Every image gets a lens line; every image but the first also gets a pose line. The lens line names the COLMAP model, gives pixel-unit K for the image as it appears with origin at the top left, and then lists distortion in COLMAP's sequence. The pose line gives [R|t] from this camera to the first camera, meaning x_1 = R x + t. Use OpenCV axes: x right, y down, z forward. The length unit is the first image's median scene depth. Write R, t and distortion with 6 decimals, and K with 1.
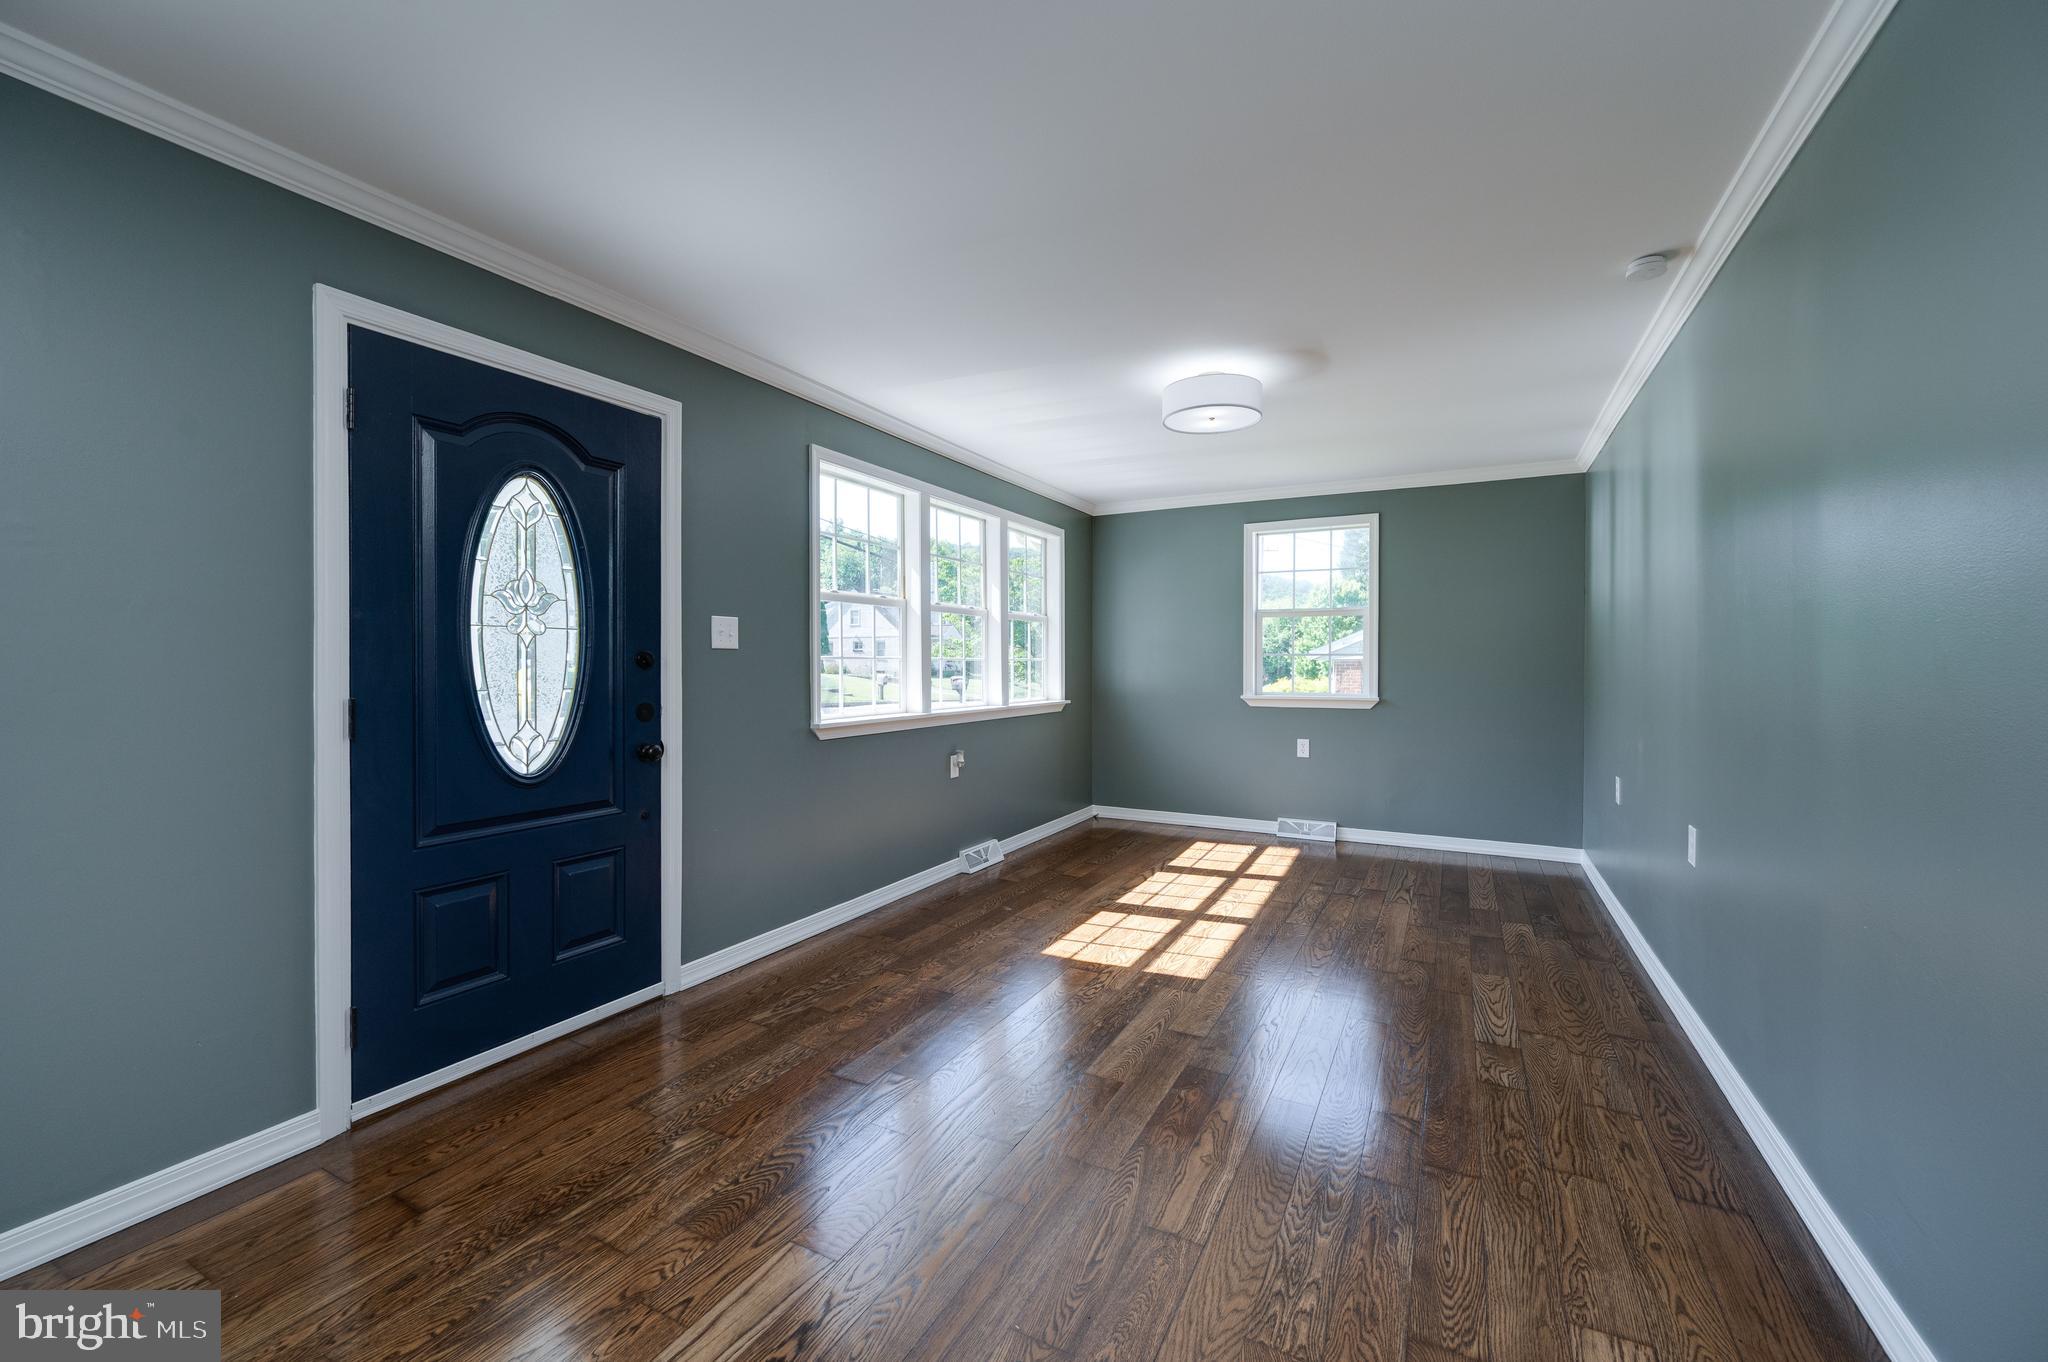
lens RADIAL K [[856.1, 0, 1024.0], [0, 856.1, 681.0], [0, 0, 1]] dist [-0.002526, -0.000269]
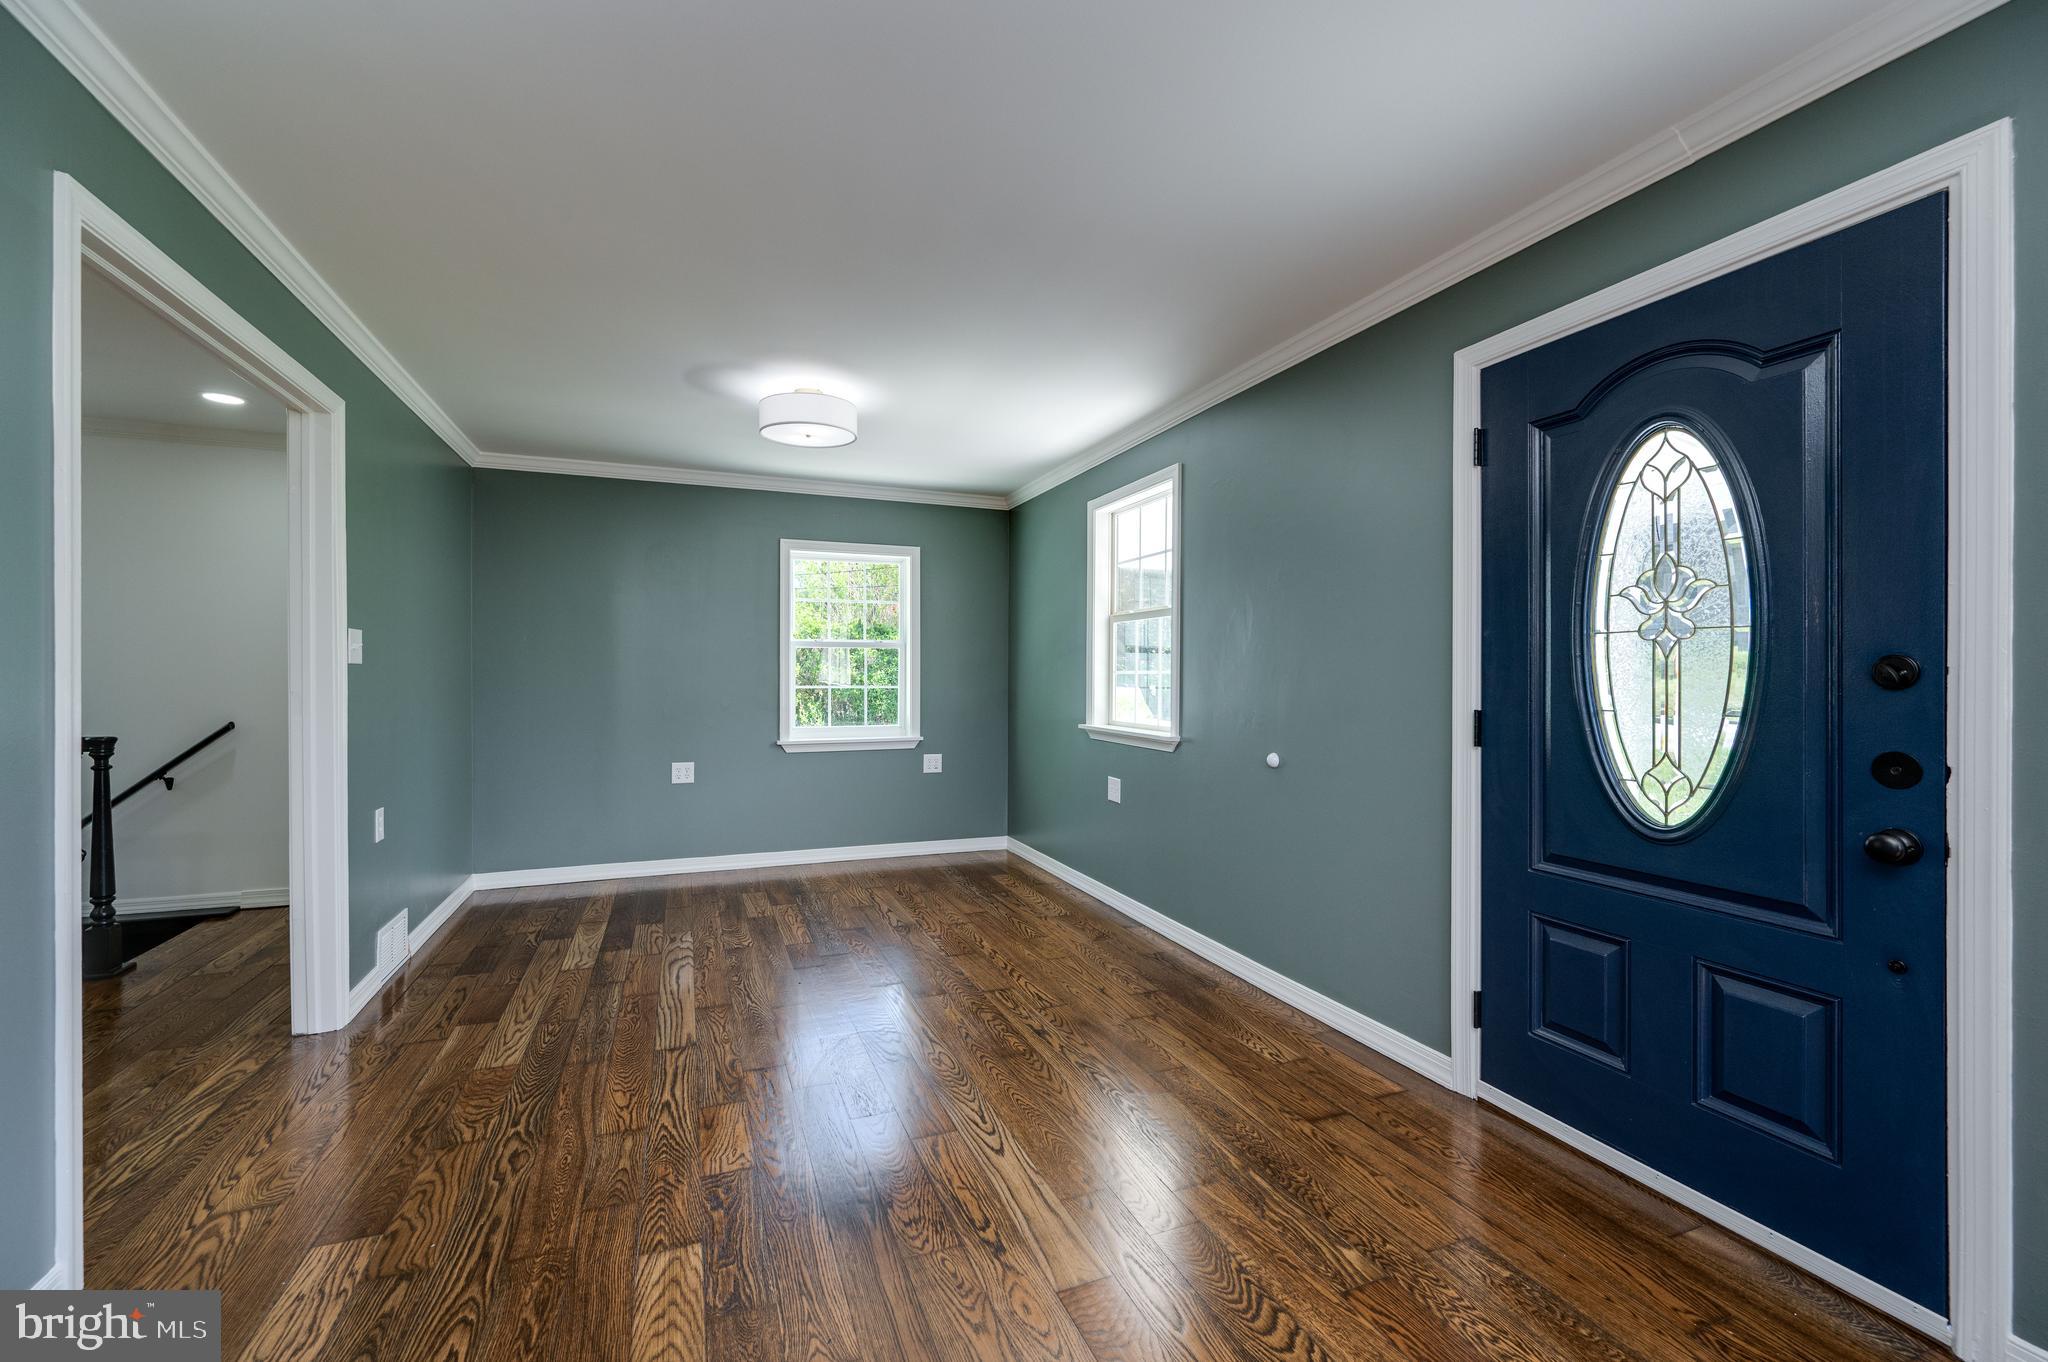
lens RADIAL K [[856.1, 0, 1024.0], [0, 856.1, 681.0], [0, 0, 1]] dist [-0.002526, -0.000269]
pose [[-0.670214, -0.002522, -0.742163, 0.389195], [-0.019064, 0.999723, 0.013819, -0.019856], [0.741923, 0.023410, -0.670077, 1.187536]]
